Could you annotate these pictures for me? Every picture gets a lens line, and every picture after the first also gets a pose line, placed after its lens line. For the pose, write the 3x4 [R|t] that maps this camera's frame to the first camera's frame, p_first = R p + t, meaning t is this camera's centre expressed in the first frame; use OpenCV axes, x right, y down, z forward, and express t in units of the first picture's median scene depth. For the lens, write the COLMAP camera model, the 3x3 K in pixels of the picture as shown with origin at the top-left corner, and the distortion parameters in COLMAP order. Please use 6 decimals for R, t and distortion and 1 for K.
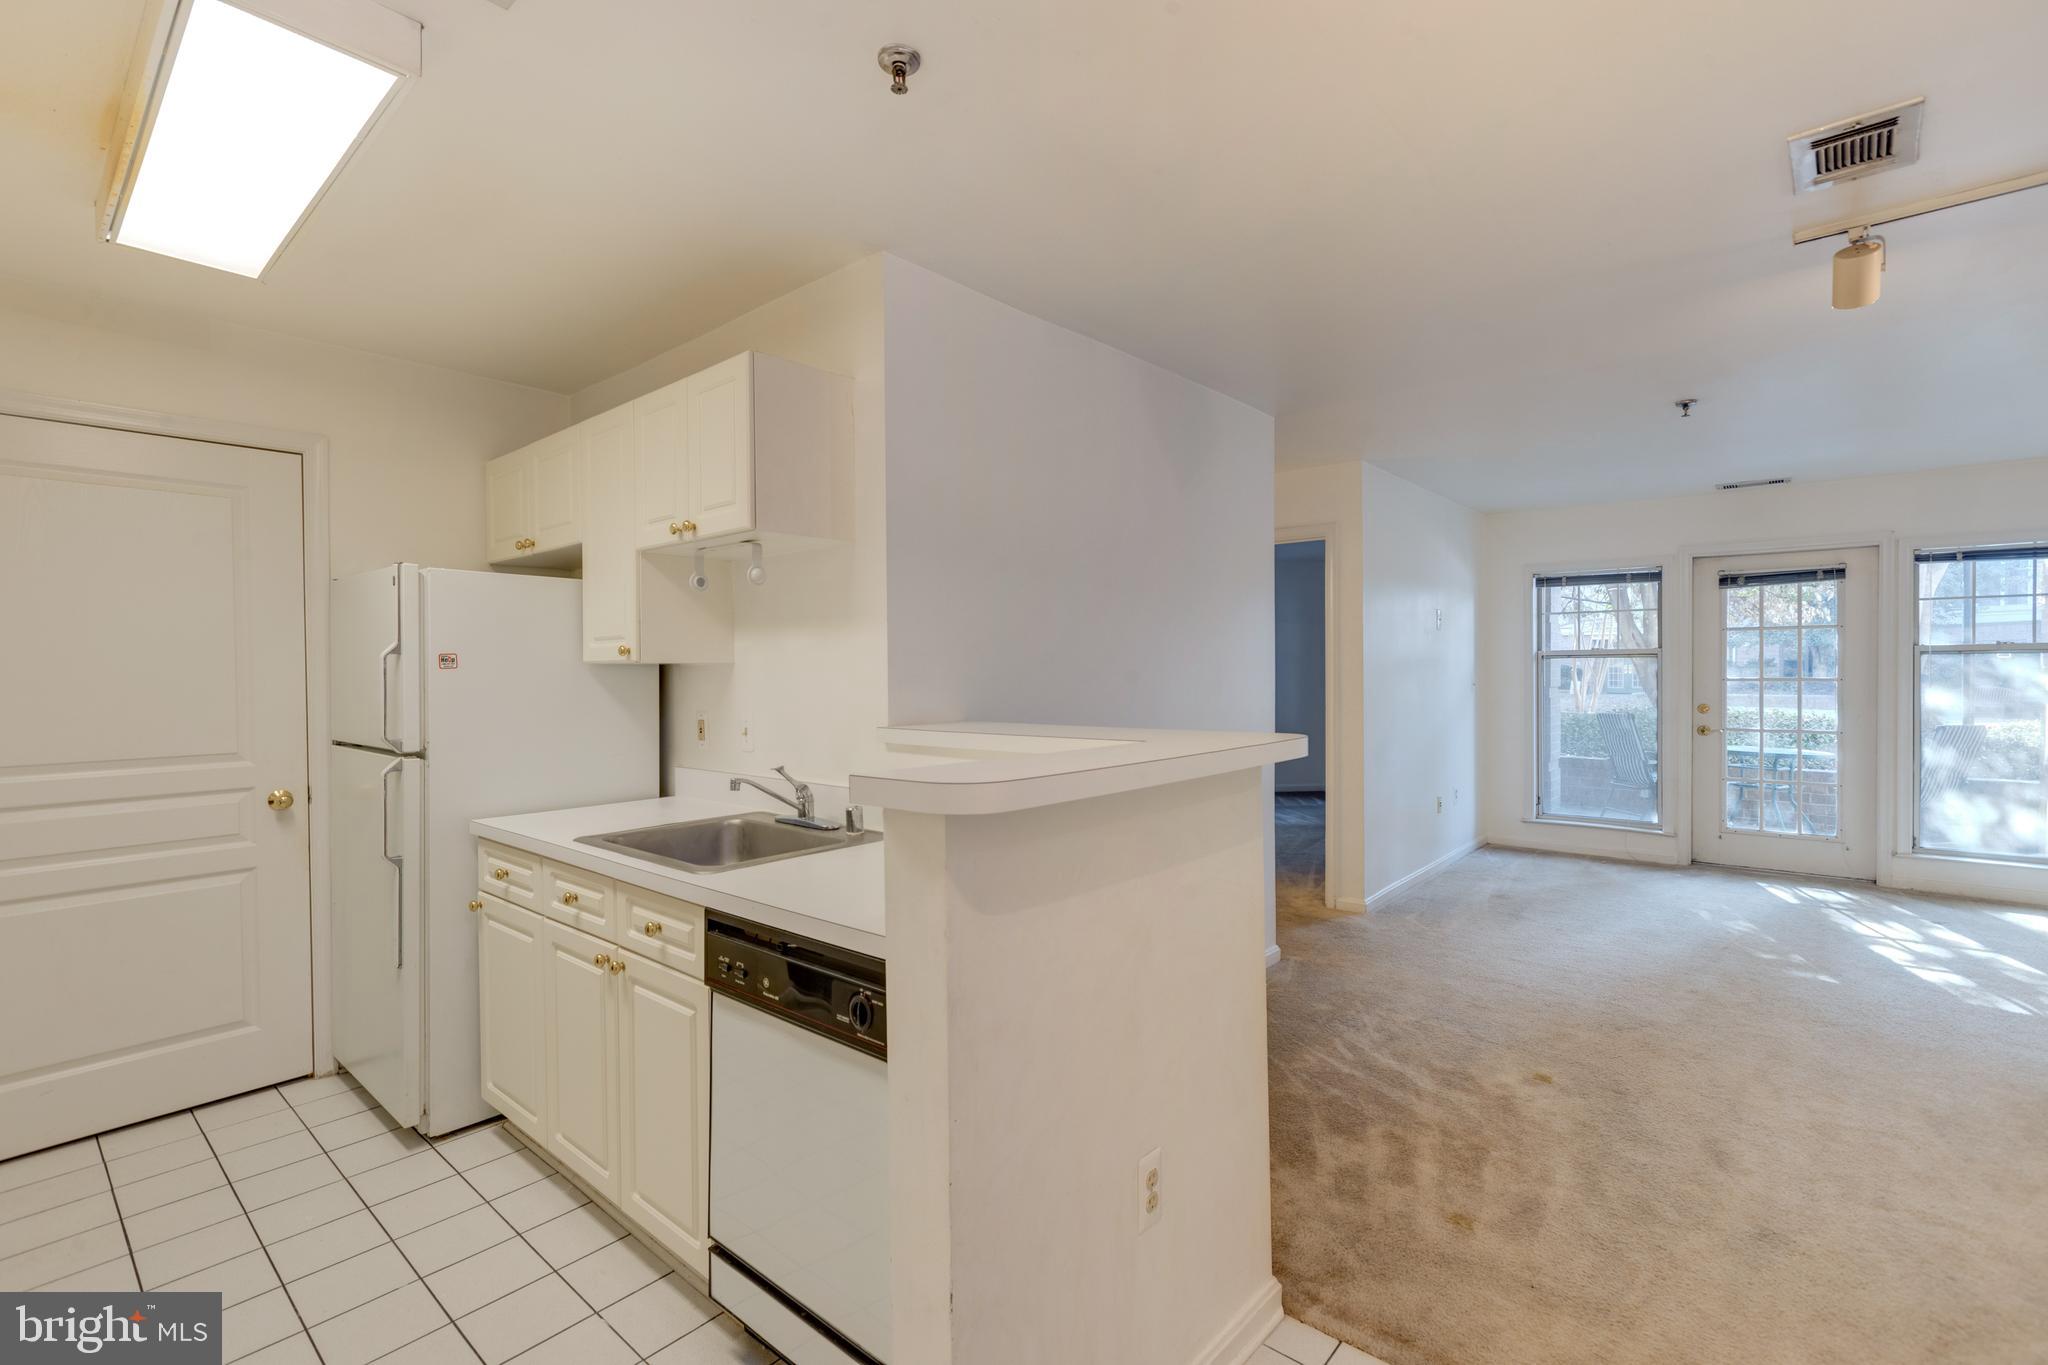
lens RADIAL K [[911.6, 0, 1024.8], [0, 911.6, 680.0], [0, 0, 1]] dist [0.003636, -0.000174]
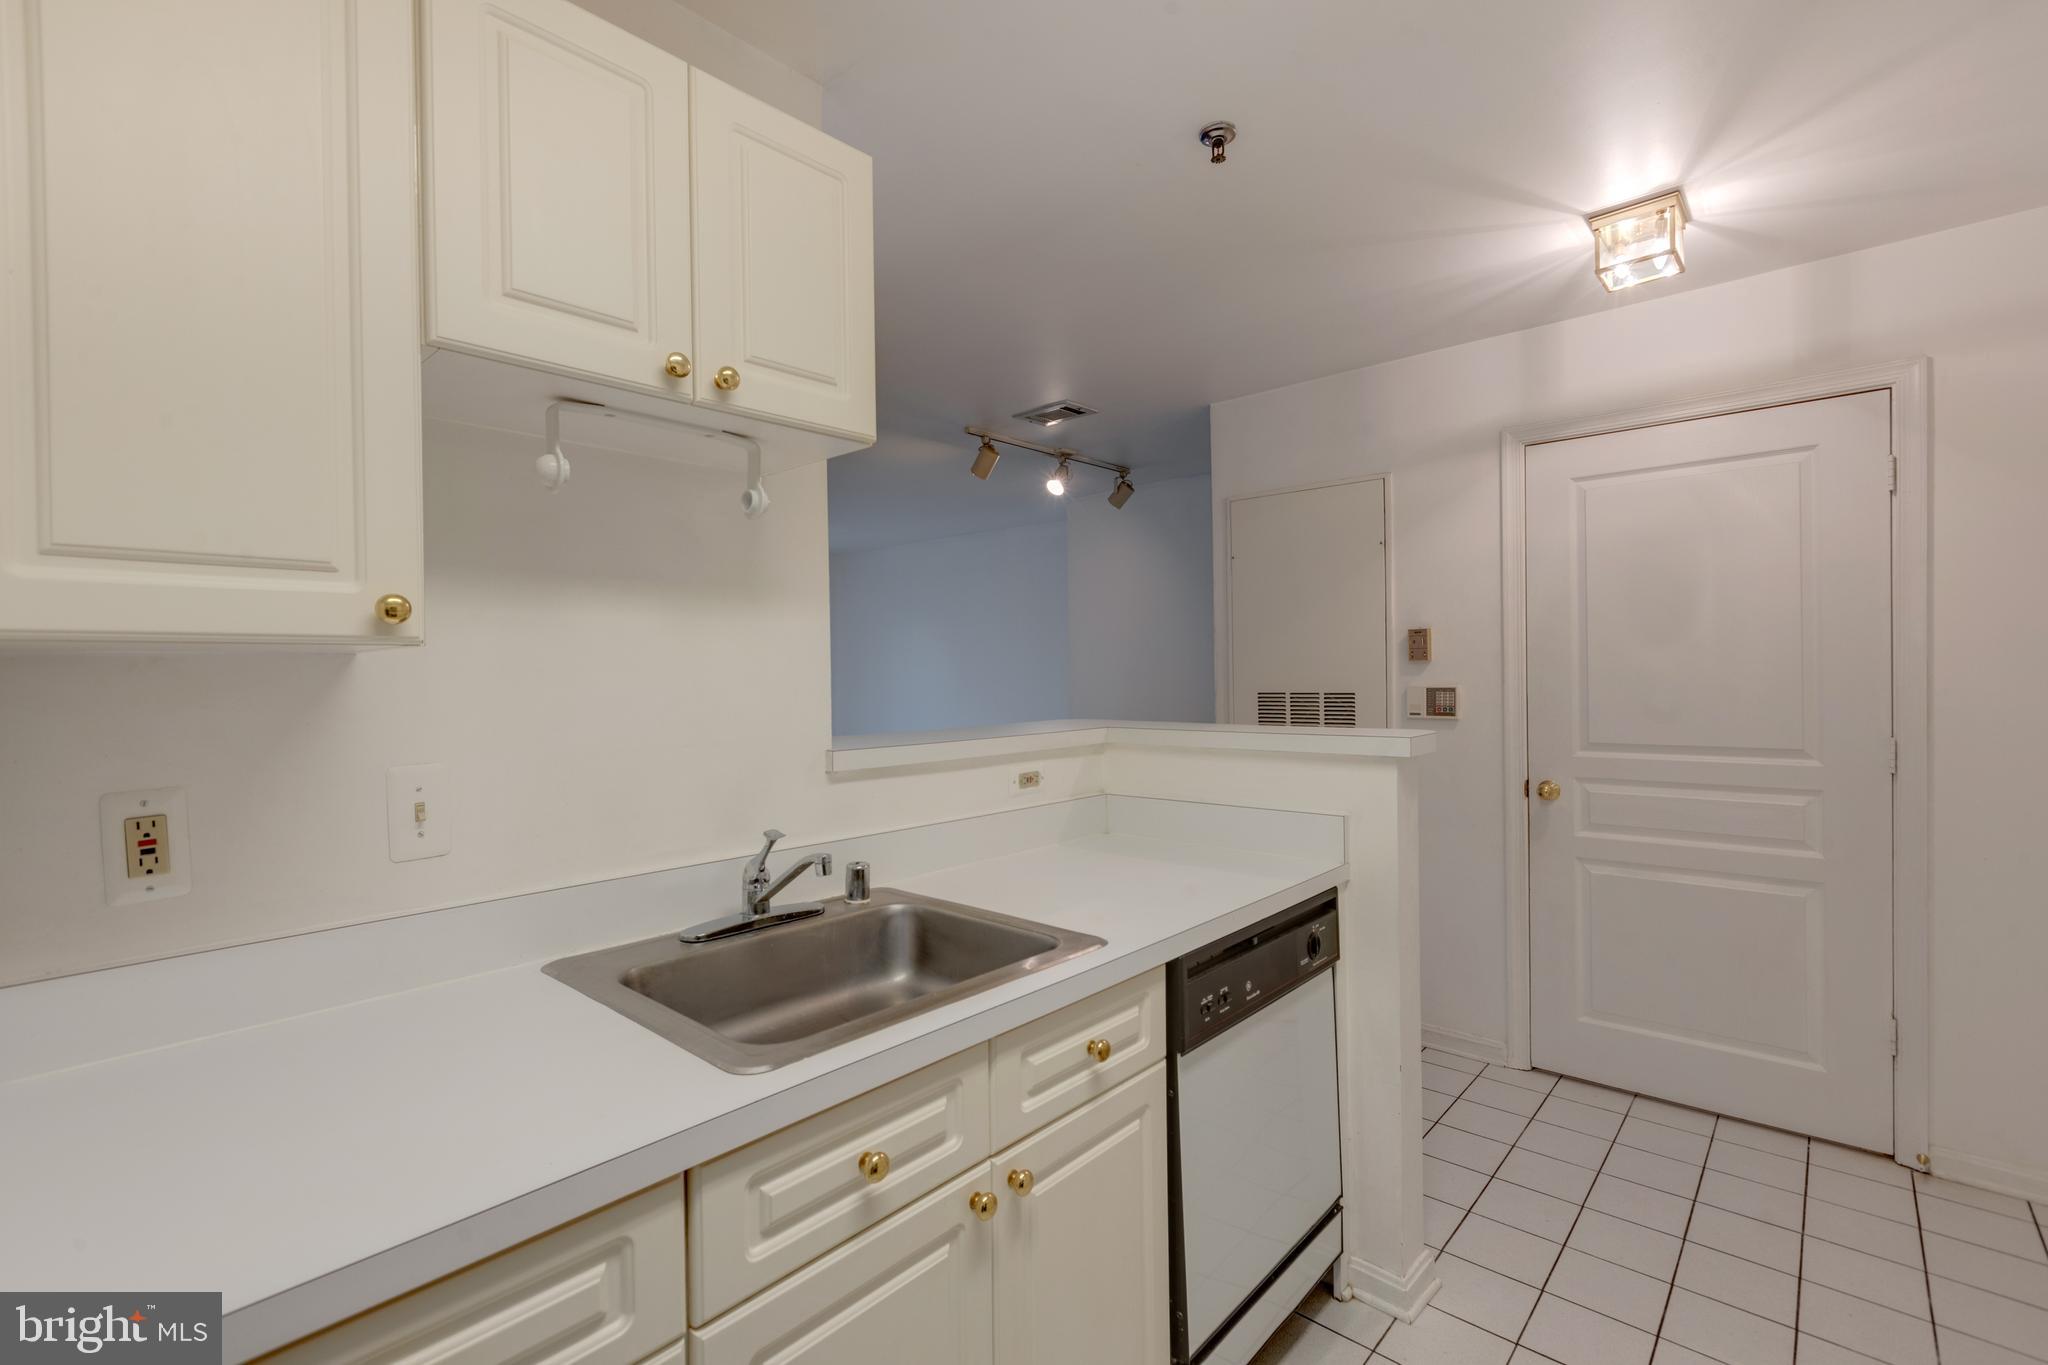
lens RADIAL K [[911.6, 0, 1024.8], [0, 911.6, 680.0], [0, 0, 1]] dist [0.003636, -0.000174]
pose [[0.022810, 0.000990, 0.999739, -0.819383], [0.023548, 0.999722, -0.001527, 0.001053], [-0.999462, 0.023577, 0.022780, 0.784871]]
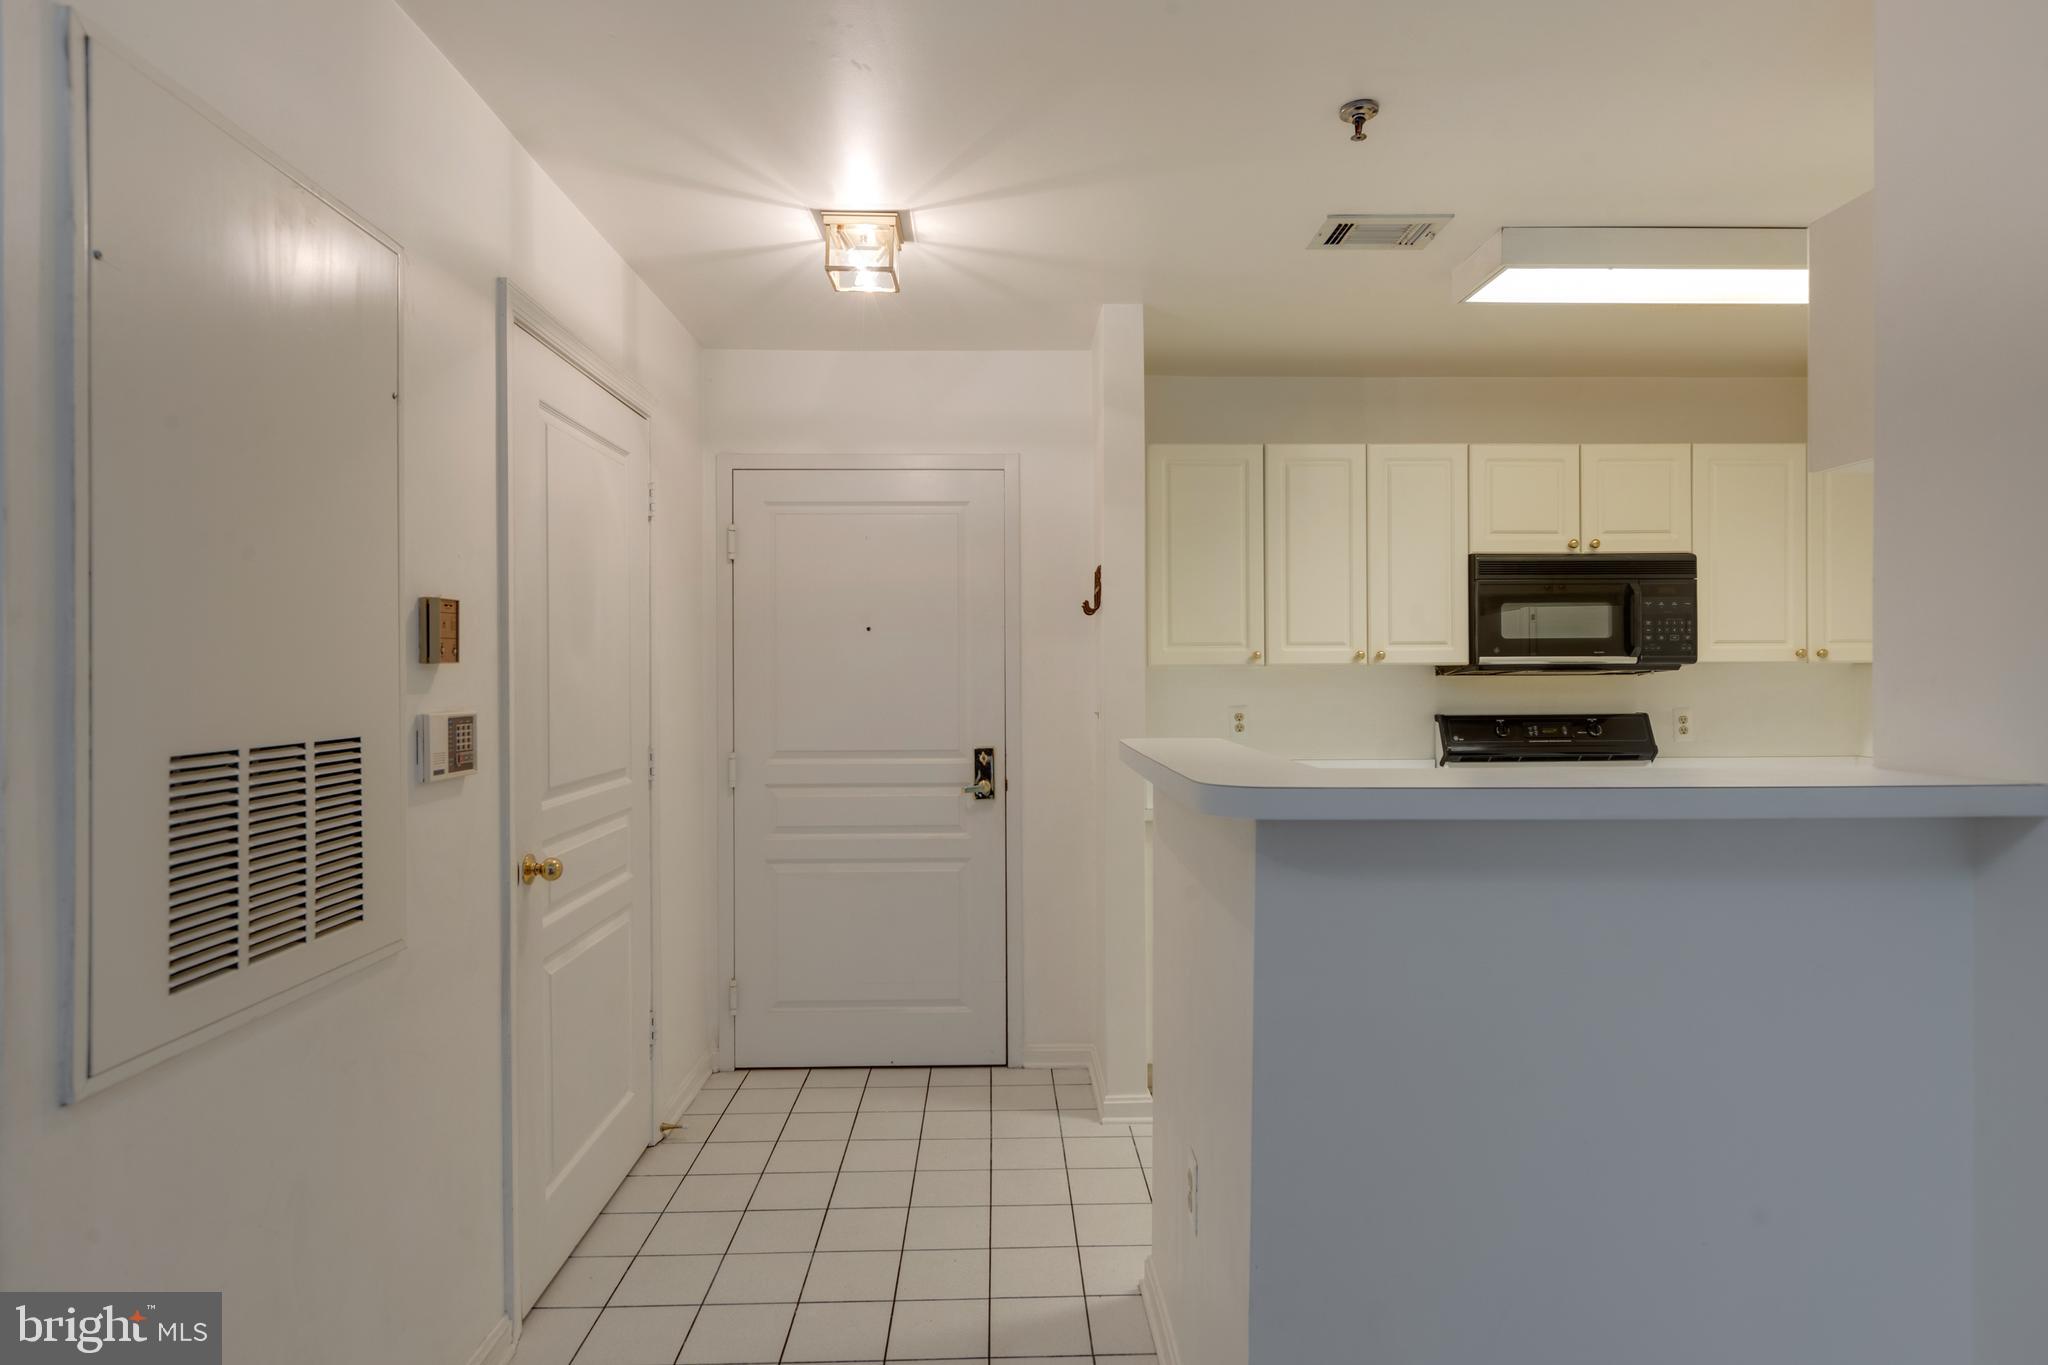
lens RADIAL K [[1105.1, 0, 1022.6], [0, 1105.1, 676.6], [0, 0, 1]] dist [0.001645, 0.000597]
pose [[-0.740505, 0.011982, -0.671944, 0.675101], [0.002259, 0.999880, 0.015341, -0.015840], [0.672047, 0.009842, -0.740443, 1.093136]]
